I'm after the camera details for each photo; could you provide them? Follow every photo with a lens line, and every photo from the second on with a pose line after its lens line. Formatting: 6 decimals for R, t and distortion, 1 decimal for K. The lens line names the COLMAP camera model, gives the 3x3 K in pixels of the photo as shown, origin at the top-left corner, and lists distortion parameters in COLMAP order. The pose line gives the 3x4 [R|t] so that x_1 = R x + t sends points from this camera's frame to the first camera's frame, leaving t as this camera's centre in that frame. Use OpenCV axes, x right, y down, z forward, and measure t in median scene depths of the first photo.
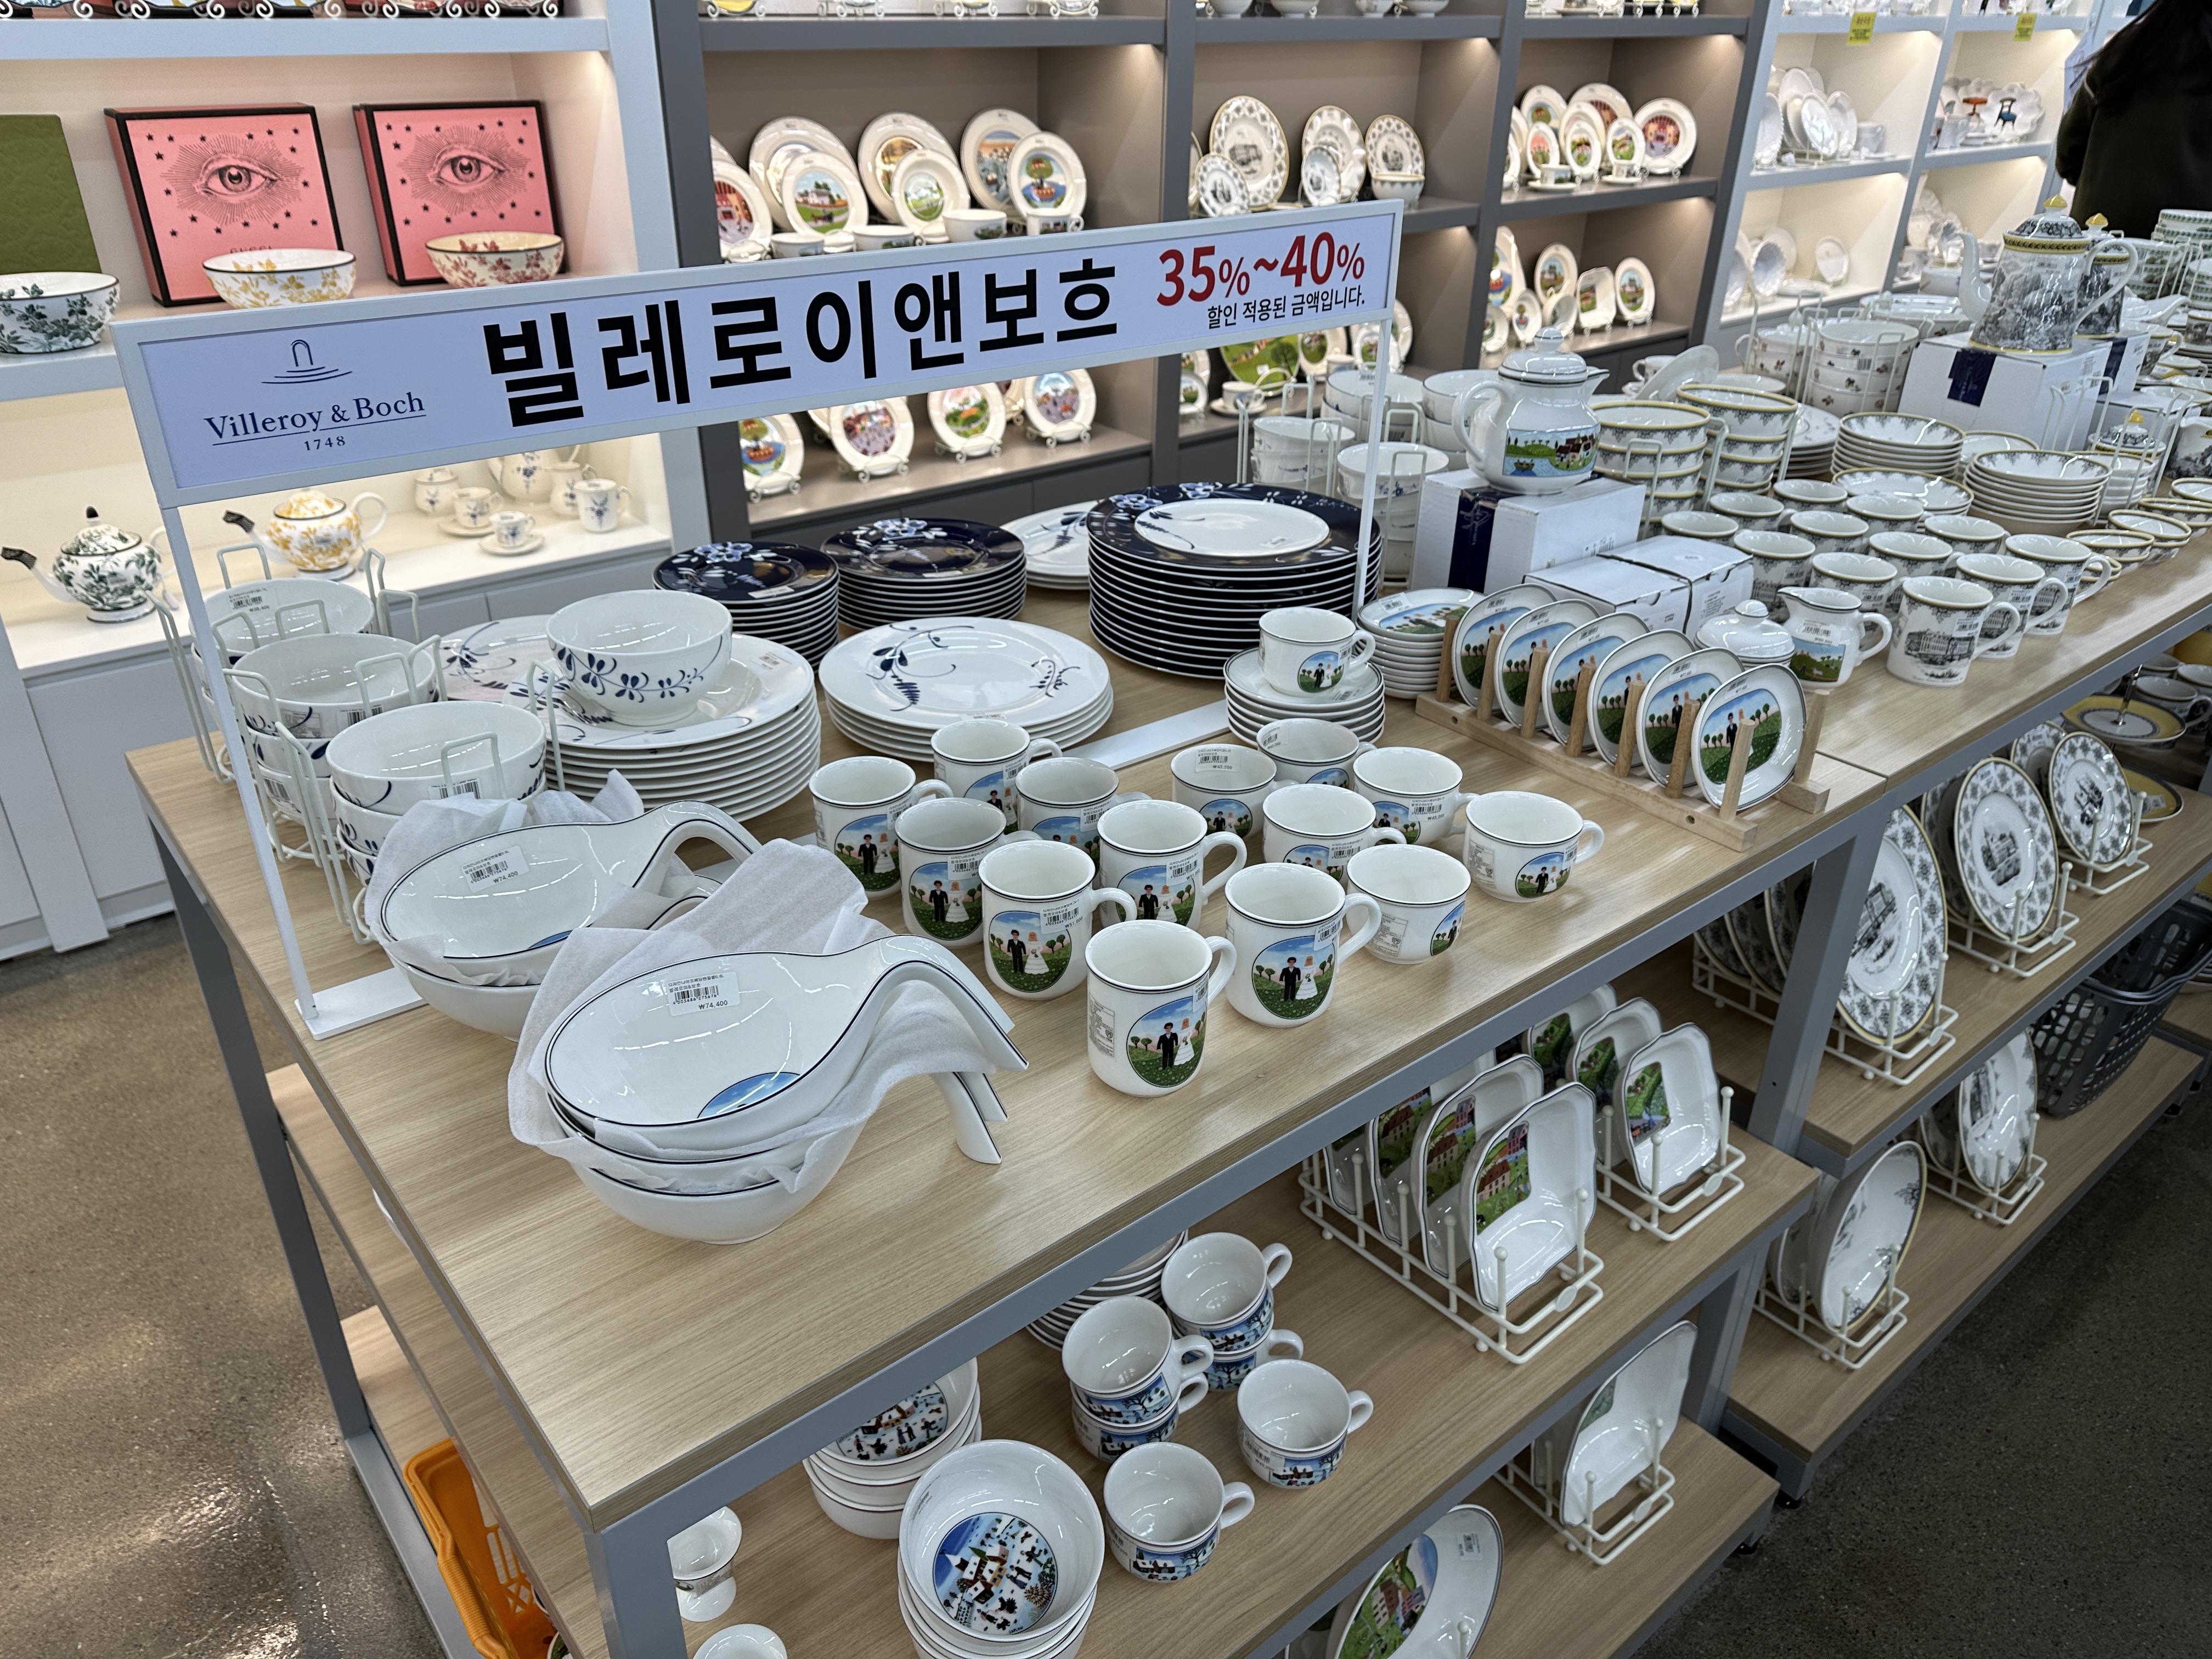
lens RADIAL K [[1572.4, 0, 1119.3], [0, 1572.4, 826.4], [0, 0, 1]] dist [0.068611, -0.053793]
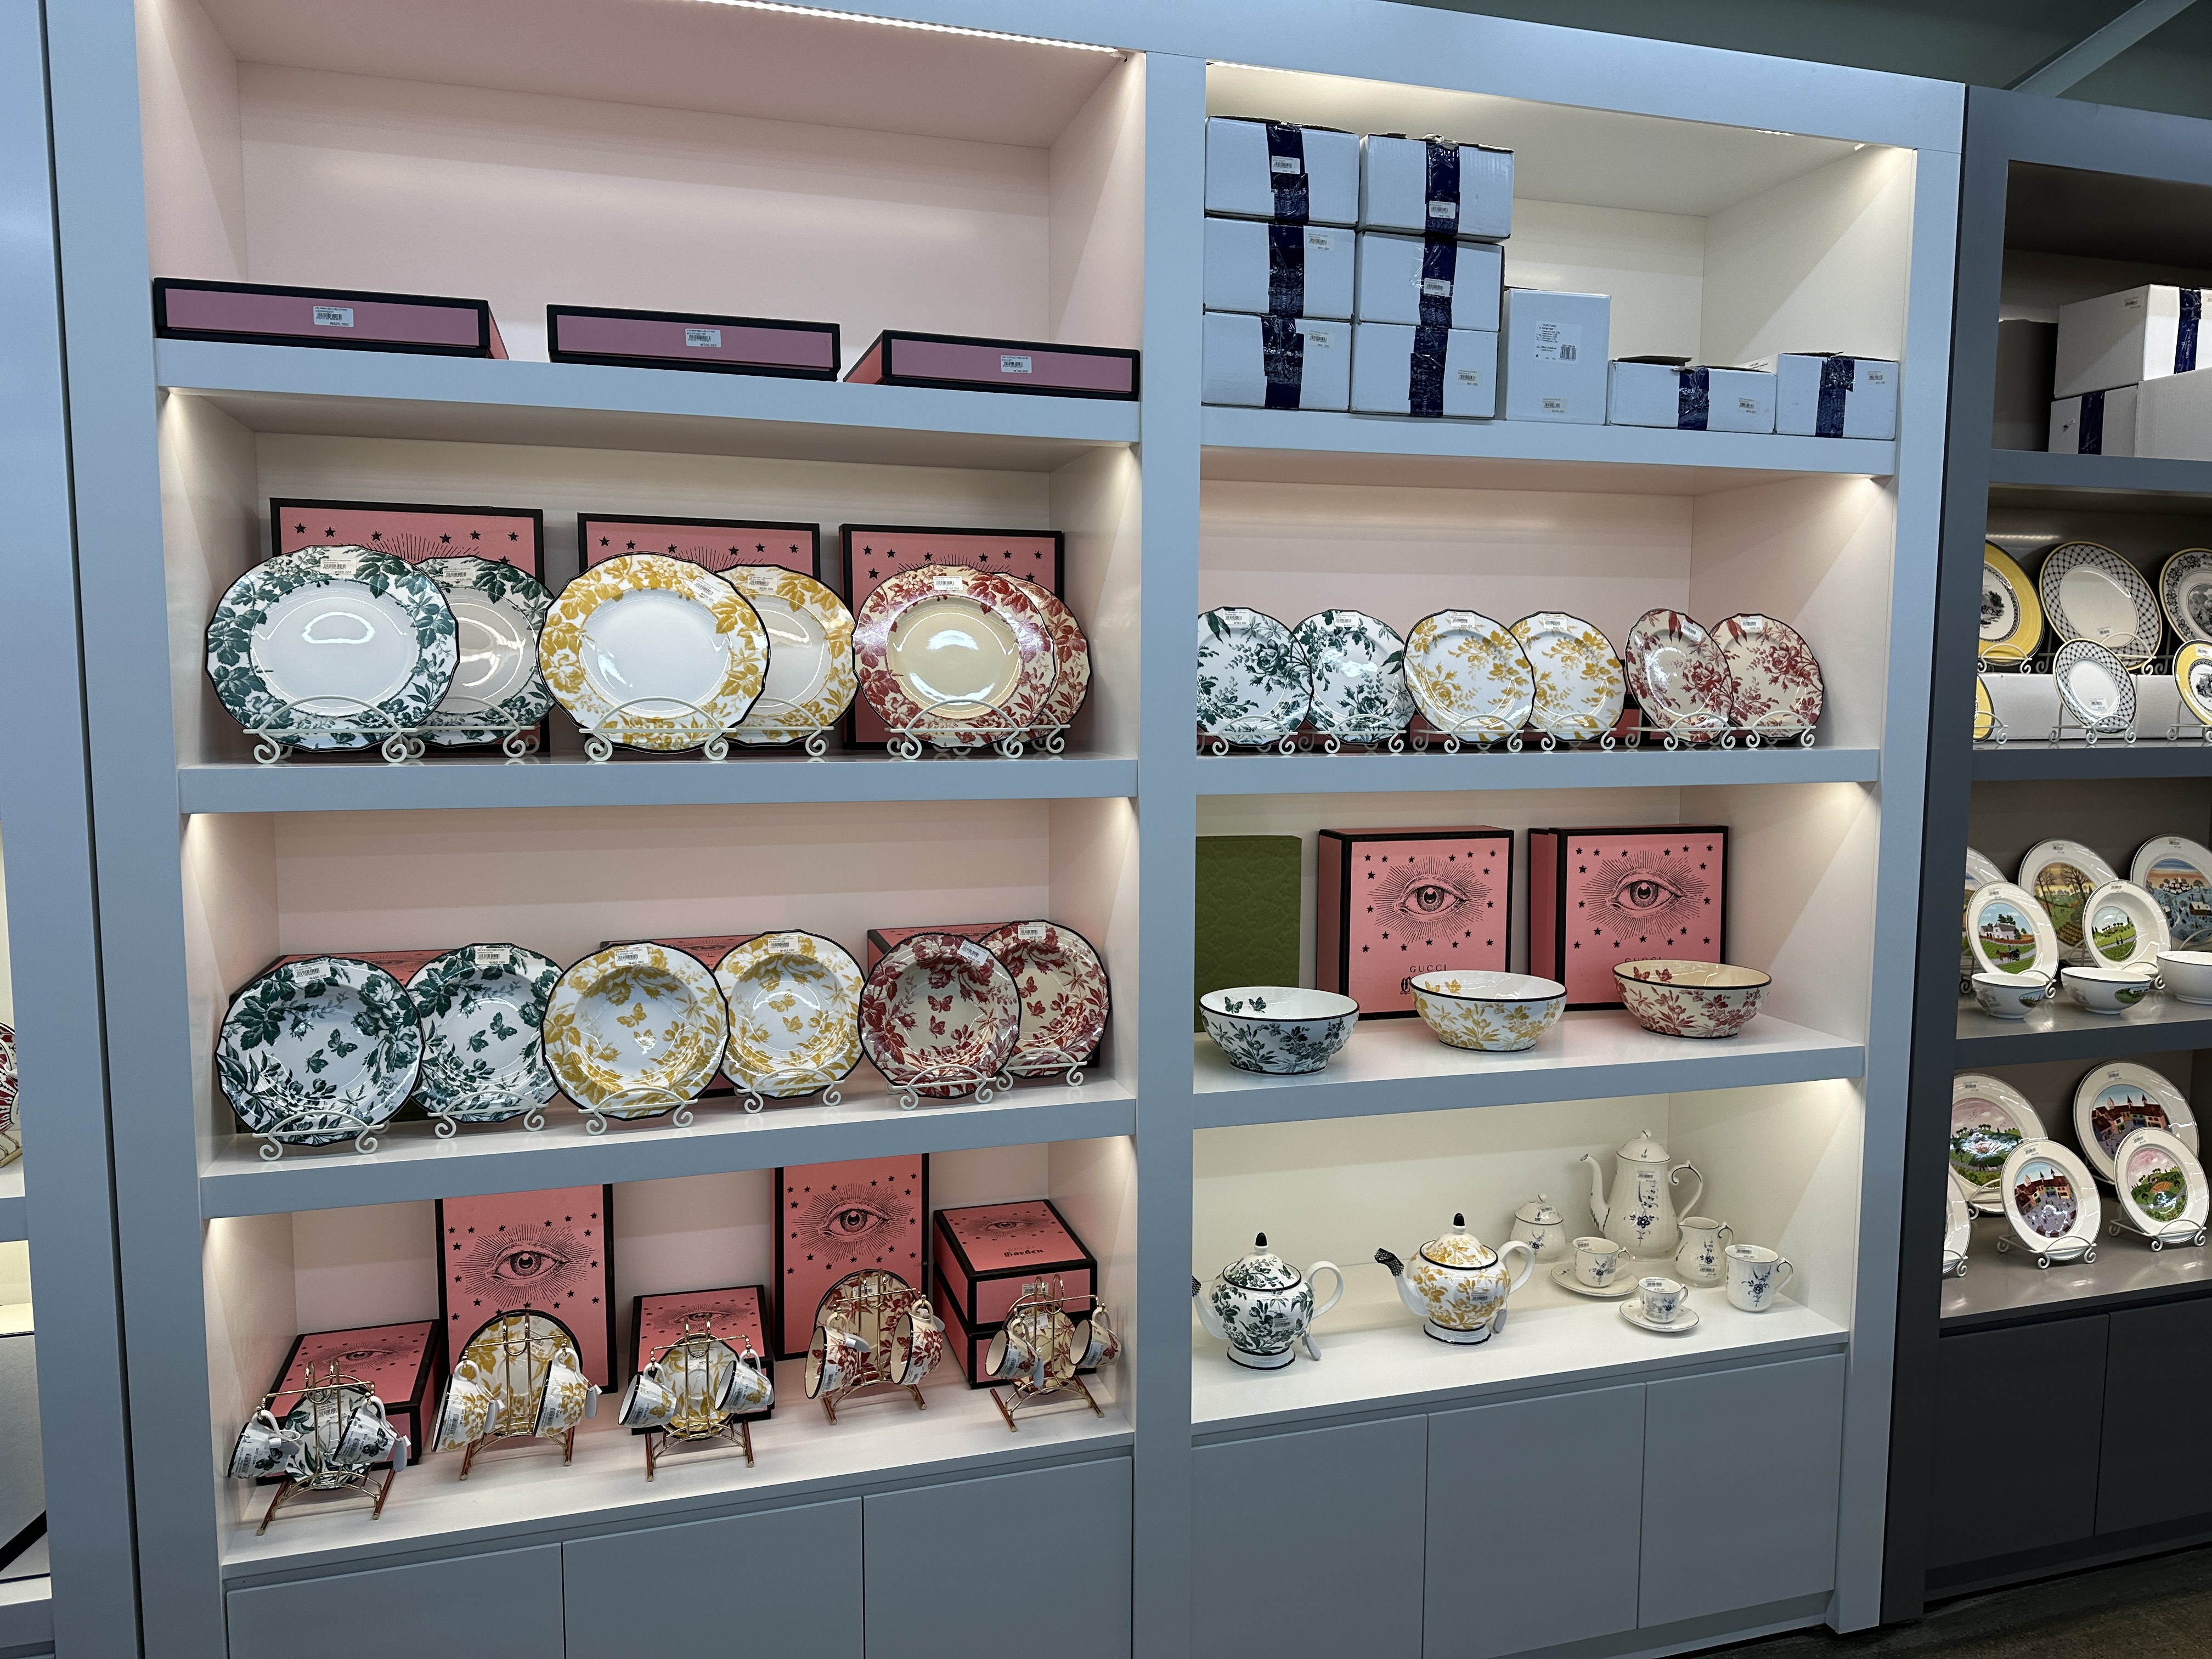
lens RADIAL K [[1572.4, 0, 1099.6], [0, 1572.4, 842.0], [0, 0, 1]] dist [0.068611, -0.053793]
pose [[0.916475, 0.031671, -0.398837, -0.290223], [-0.183919, 0.918642, -0.349673, -0.056756], [0.355313, 0.393820, 0.847737, 0.098083]]
